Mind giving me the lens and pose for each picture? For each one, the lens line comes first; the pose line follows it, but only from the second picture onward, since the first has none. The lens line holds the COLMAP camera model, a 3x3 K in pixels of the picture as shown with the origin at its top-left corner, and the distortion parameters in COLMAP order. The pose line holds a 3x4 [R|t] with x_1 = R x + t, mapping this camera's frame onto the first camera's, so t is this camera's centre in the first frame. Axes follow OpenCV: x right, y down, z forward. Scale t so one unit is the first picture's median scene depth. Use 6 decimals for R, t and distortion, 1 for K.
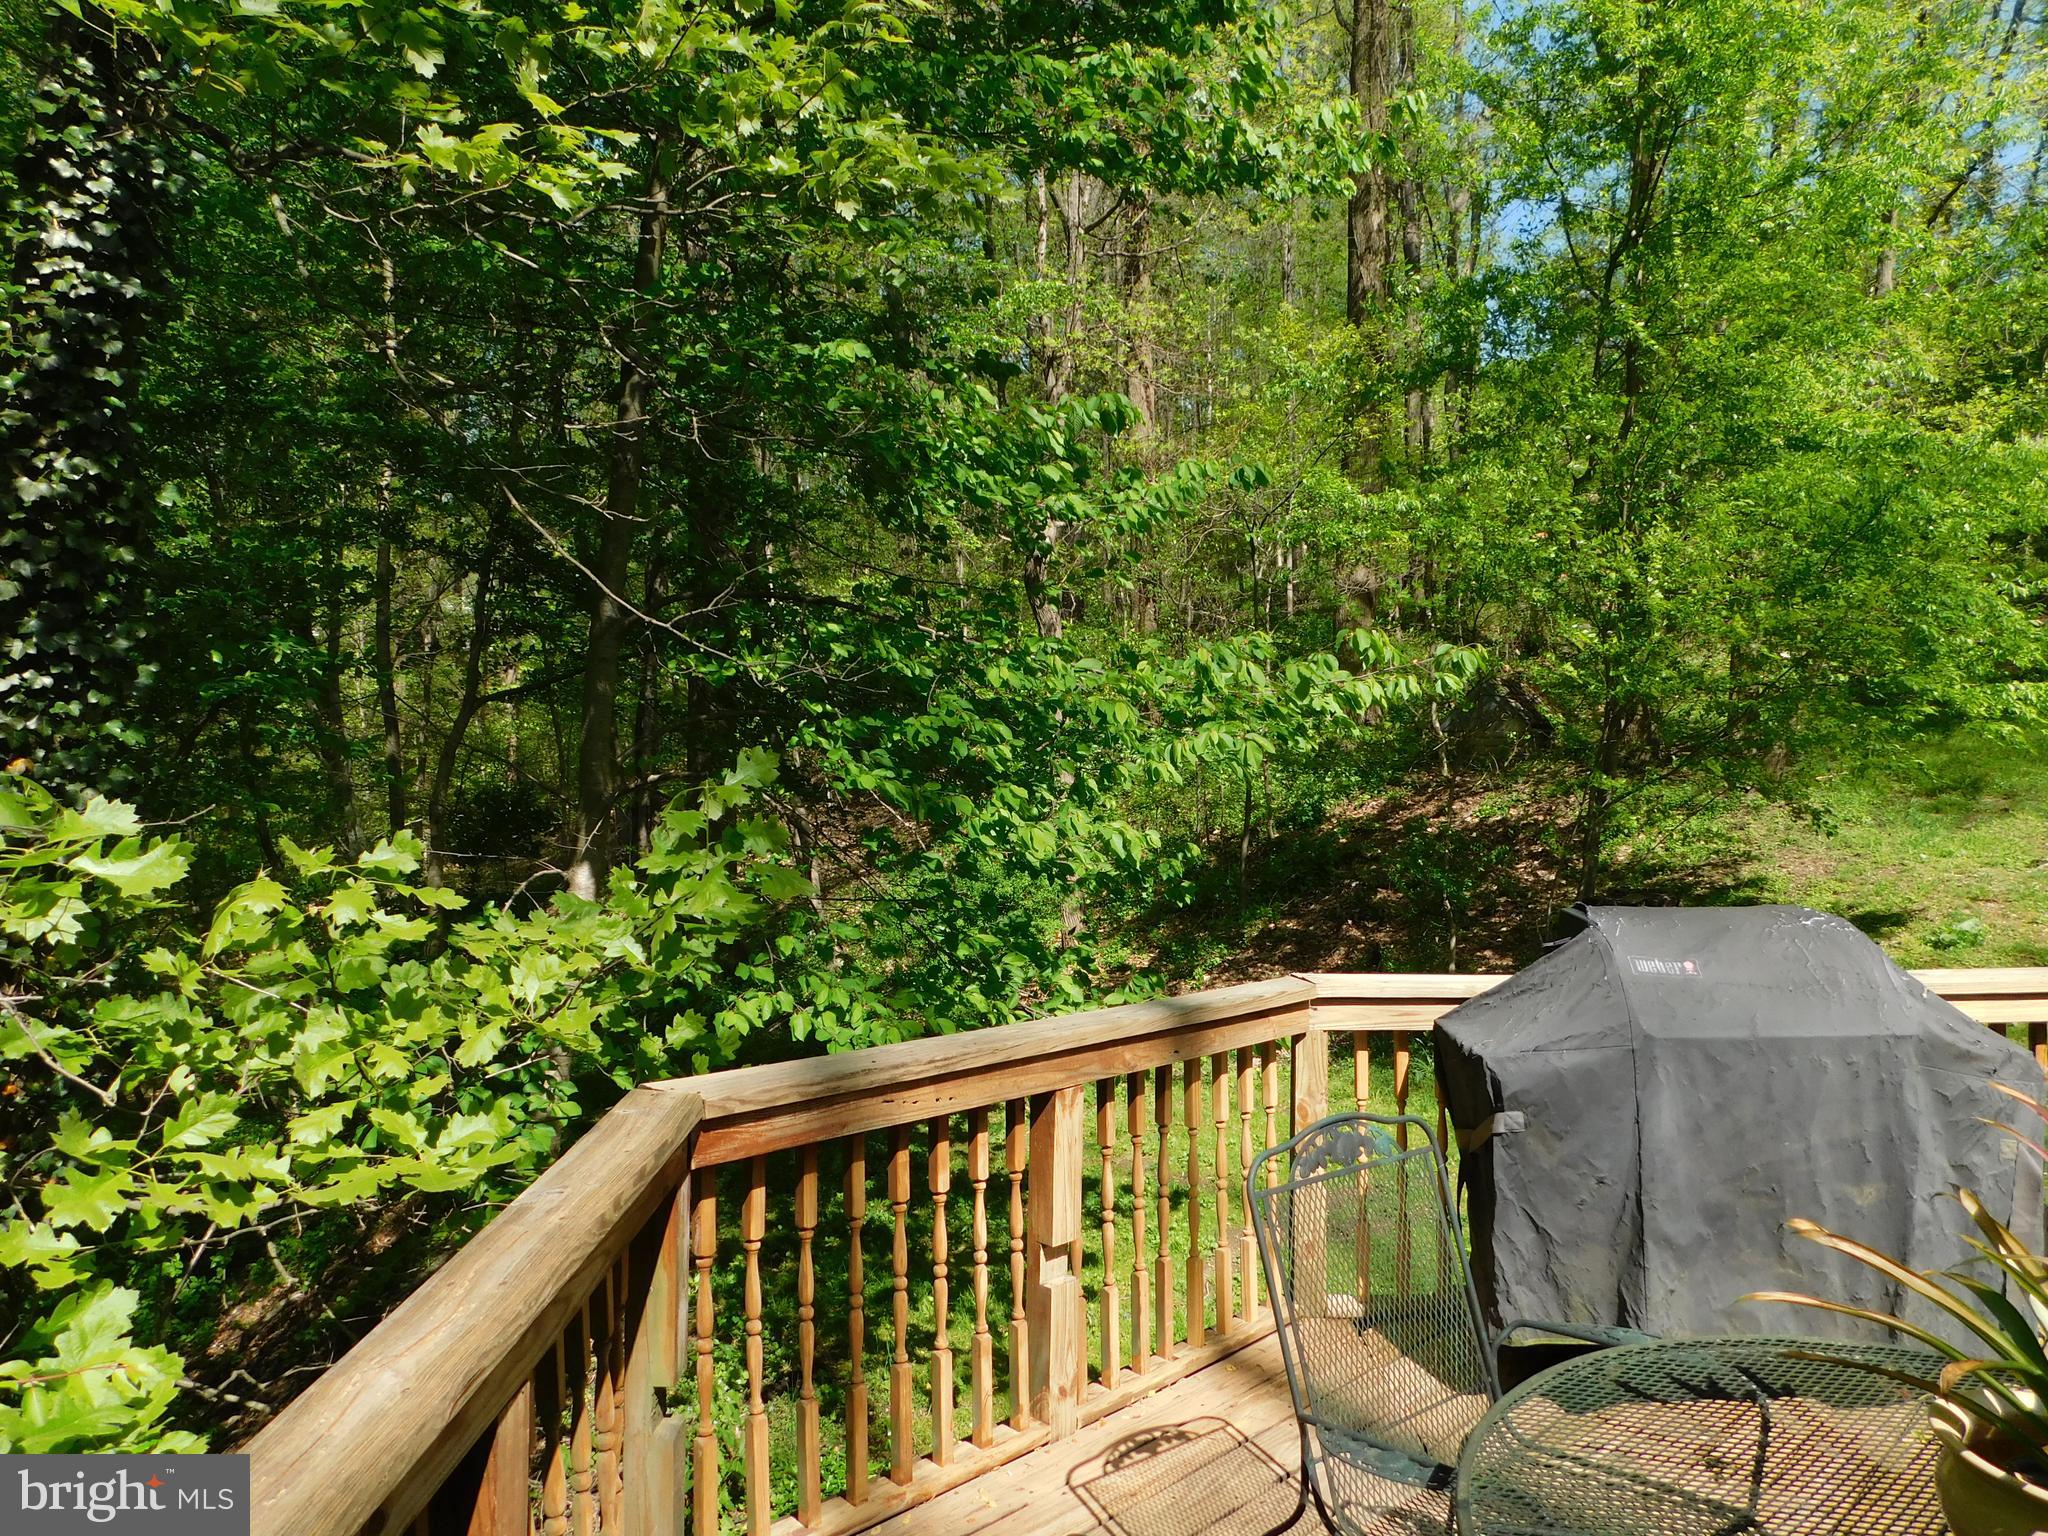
lens RADIAL K [[1321.3, 0, 1030.0], [0, 1321.3, 767.0], [0, 0, 1]] dist [-0.021937, 0.000577]
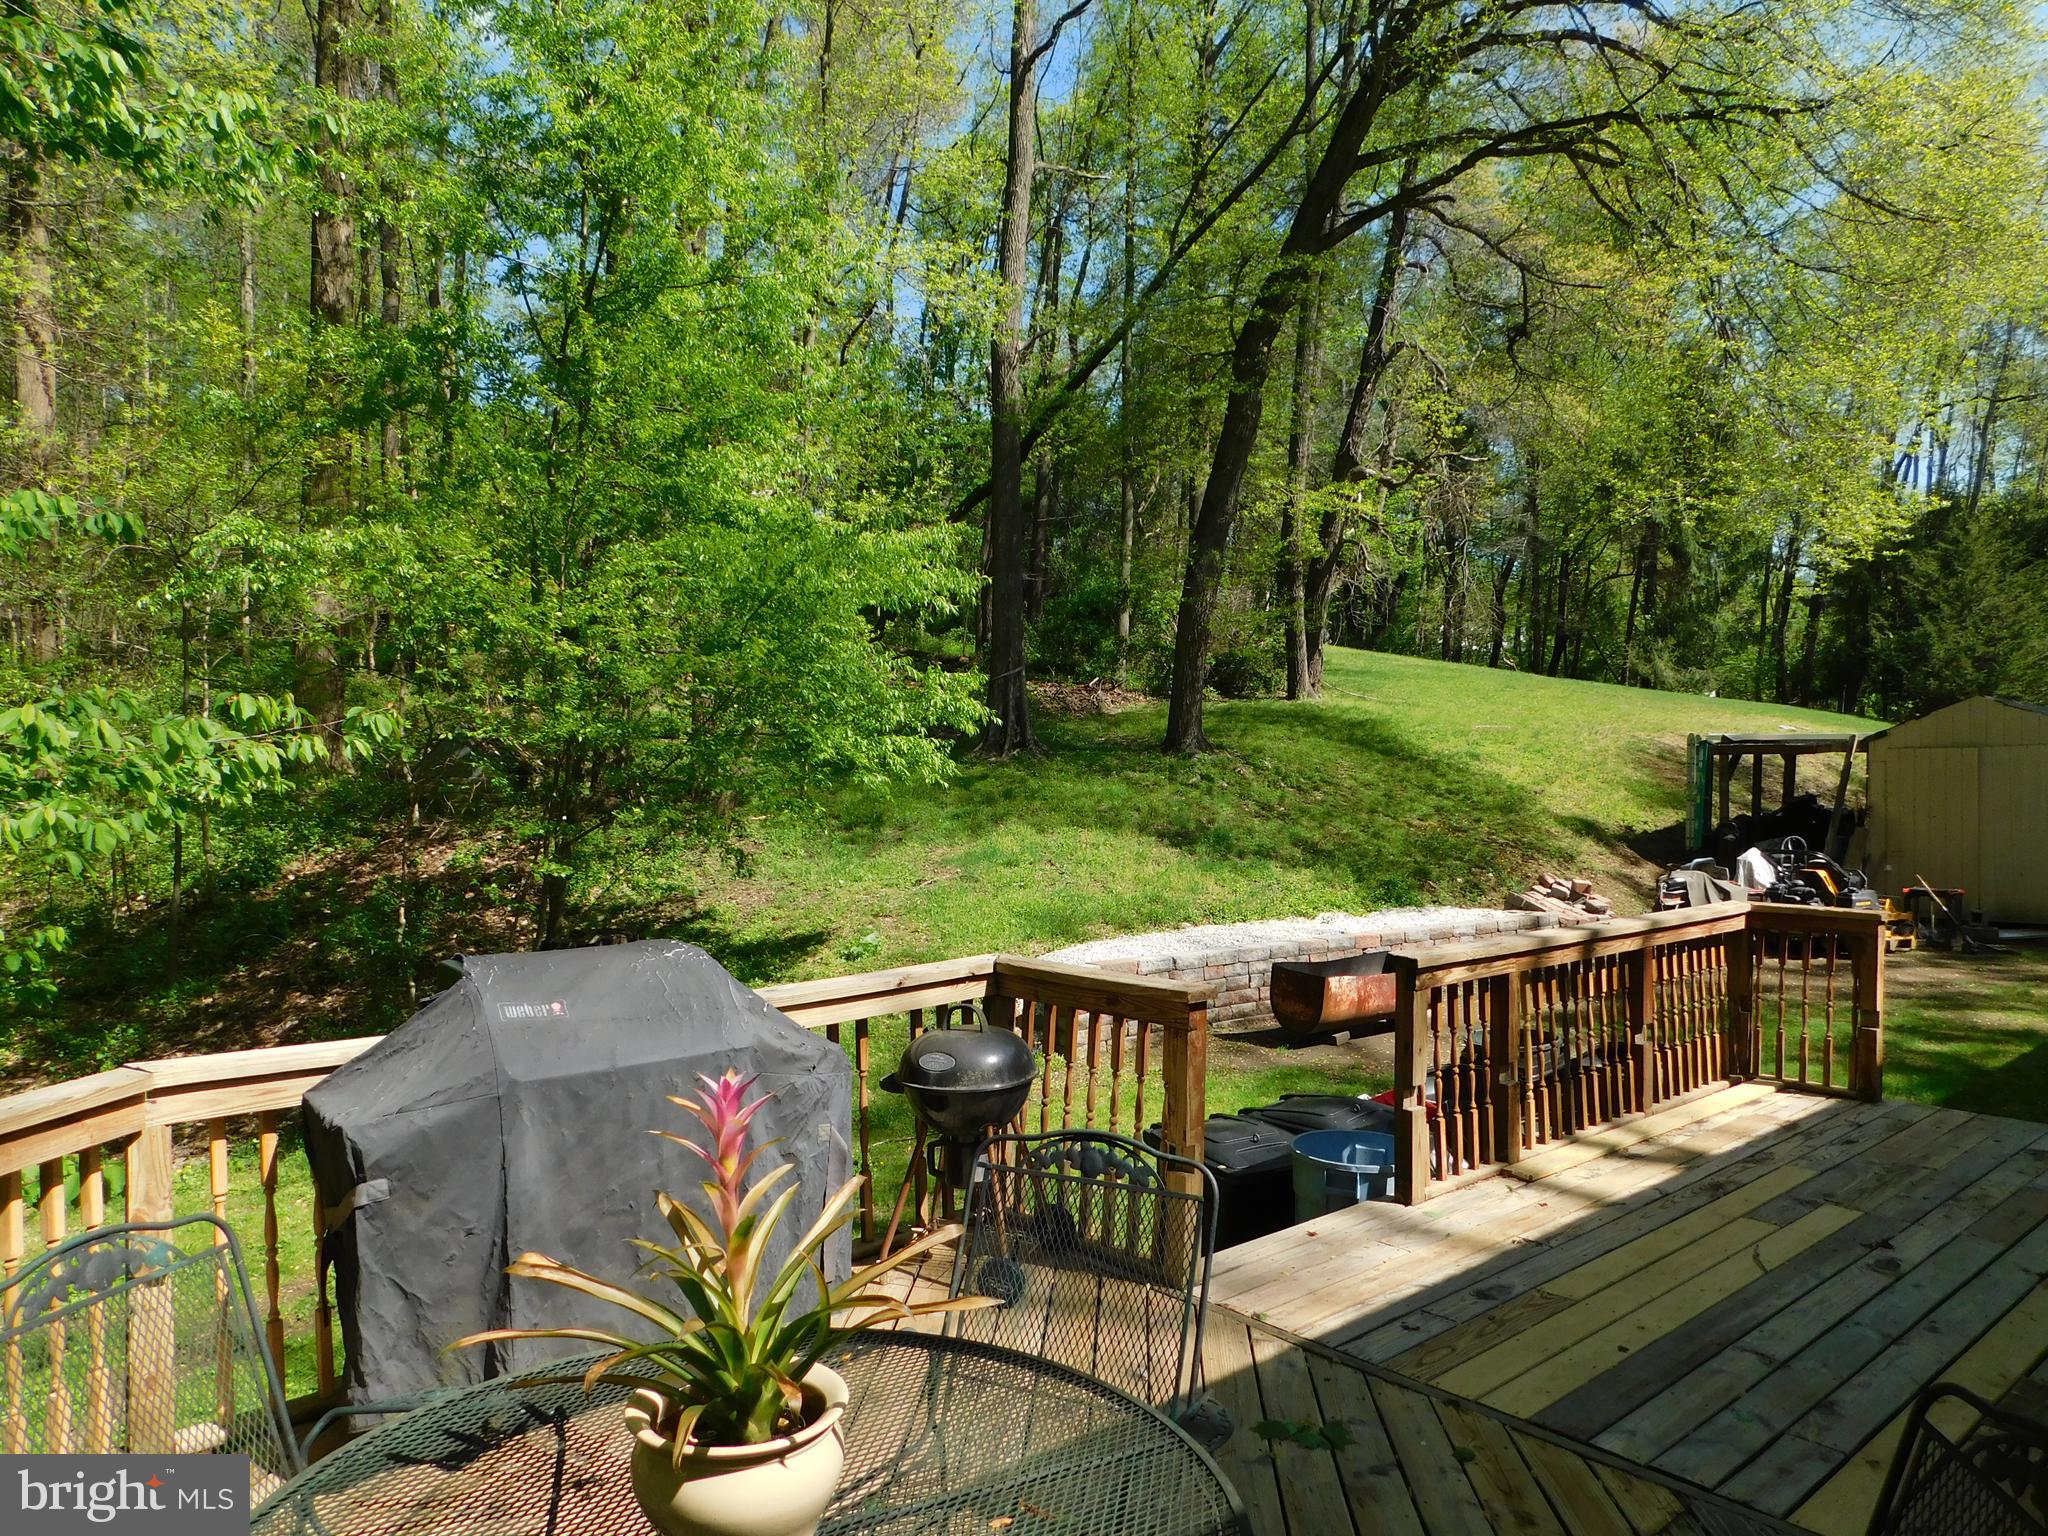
lens RADIAL K [[1321.3, 0, 1030.0], [0, 1321.3, 767.0], [0, 0, 1]] dist [-0.021937, 0.000577]
pose [[0.774300, -0.003035, 0.632811, 0.118111], [0.022727, 0.999477, -0.023015, -0.006064], [-0.632410, 0.032202, 0.773964, -0.047451]]
